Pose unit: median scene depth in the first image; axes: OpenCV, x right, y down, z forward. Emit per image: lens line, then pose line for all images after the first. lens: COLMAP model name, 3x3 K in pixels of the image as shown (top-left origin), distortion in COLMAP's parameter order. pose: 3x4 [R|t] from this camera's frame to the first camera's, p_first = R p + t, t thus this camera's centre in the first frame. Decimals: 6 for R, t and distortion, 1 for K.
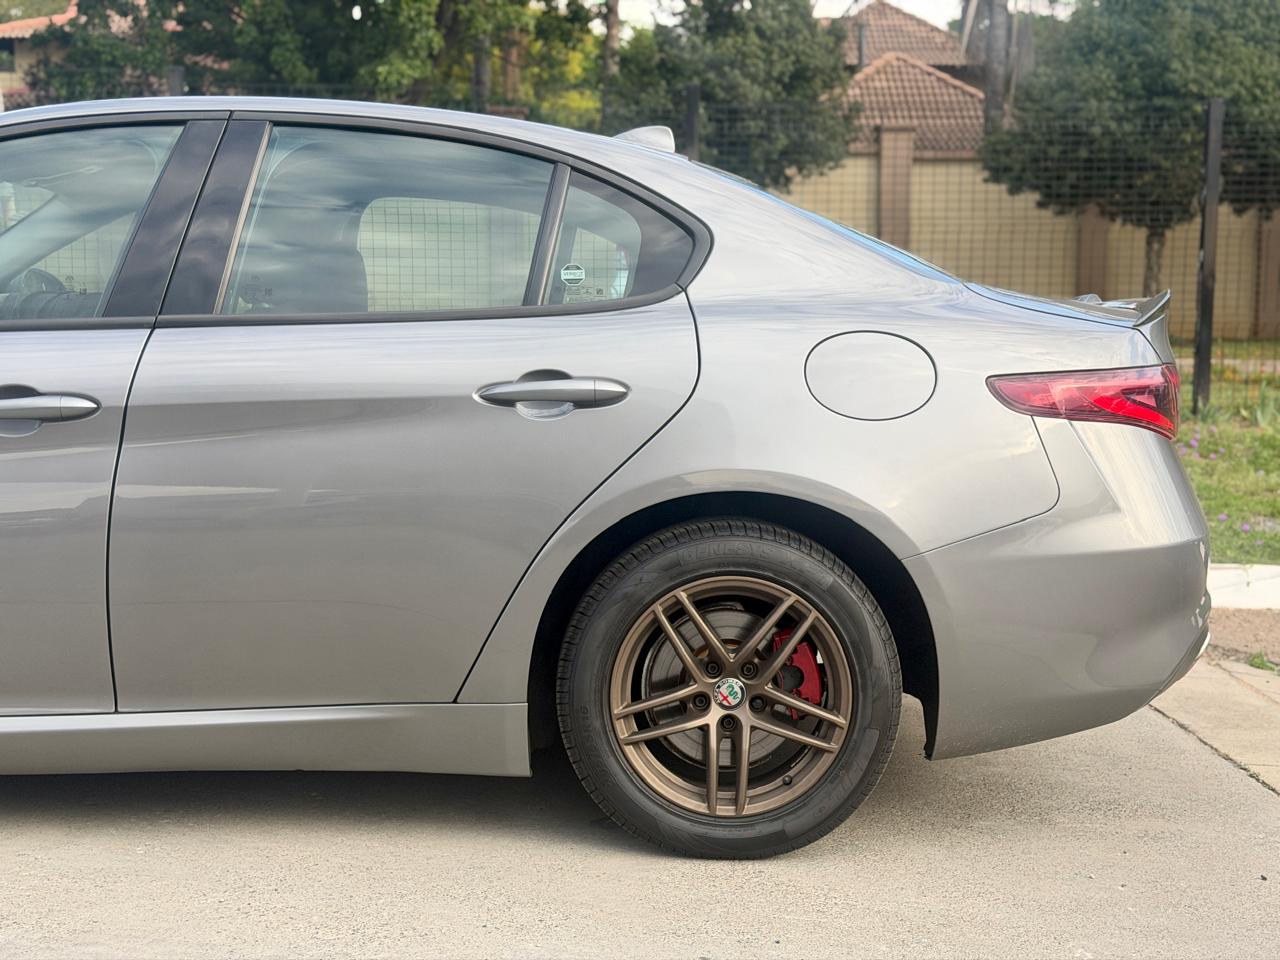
lens RADIAL K [[1869.0, 0, 640.0], [0, 1869.0, 480.0], [0, 0, 1]] dist [0.155345, -0.153534]
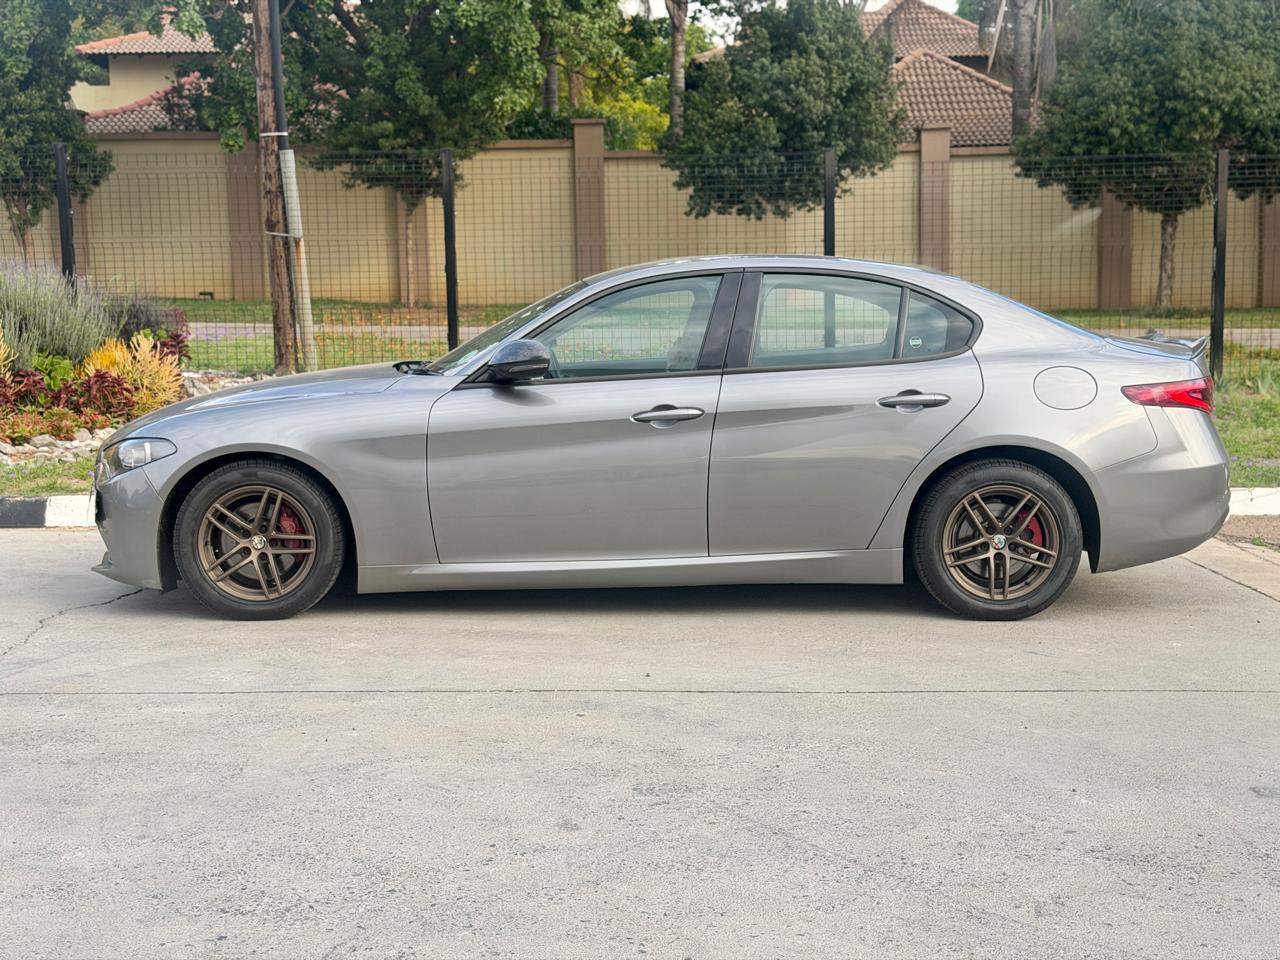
lens RADIAL K [[1869.0, 0, 640.0], [0, 1869.0, 480.0], [0, 0, 1]] dist [0.155345, -0.153534]
pose [[0.999719, -0.023350, -0.004197, -0.046472], [0.023416, 0.999589, 0.016512, 0.000149], [0.003810, -0.016606, 0.999855, -0.148687]]
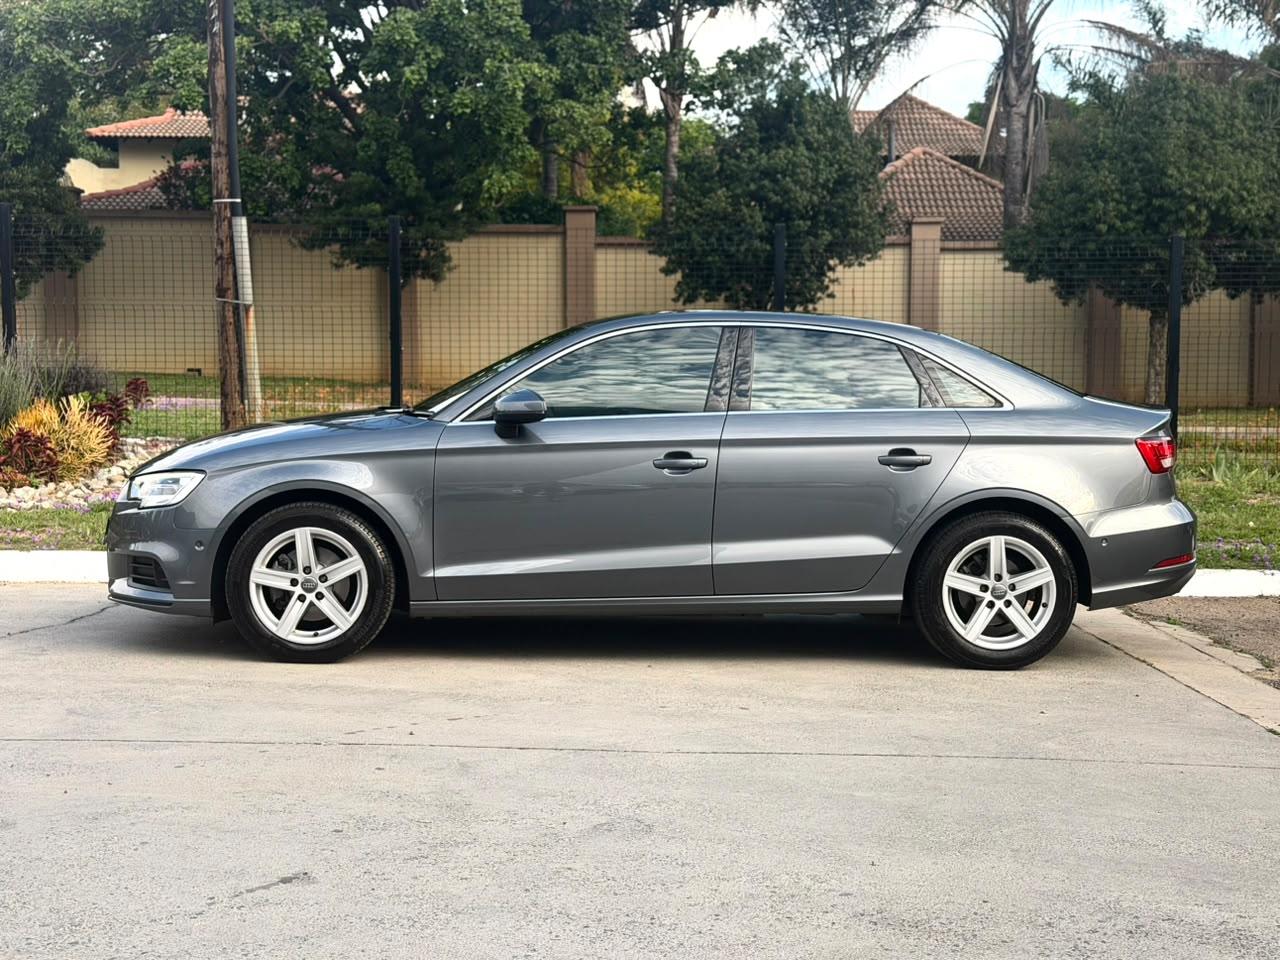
lens RADIAL K [[1859.5, 0, 637.4], [0, 1859.5, 476.7], [0, 0, 1]] dist [0.161373, -0.011820]
pose [[0.999893, -0.002253, -0.014448, -0.024151], [0.001732, 0.999352, -0.035965, 0.006403], [0.014520, 0.035936, 0.999249, -0.136312]]
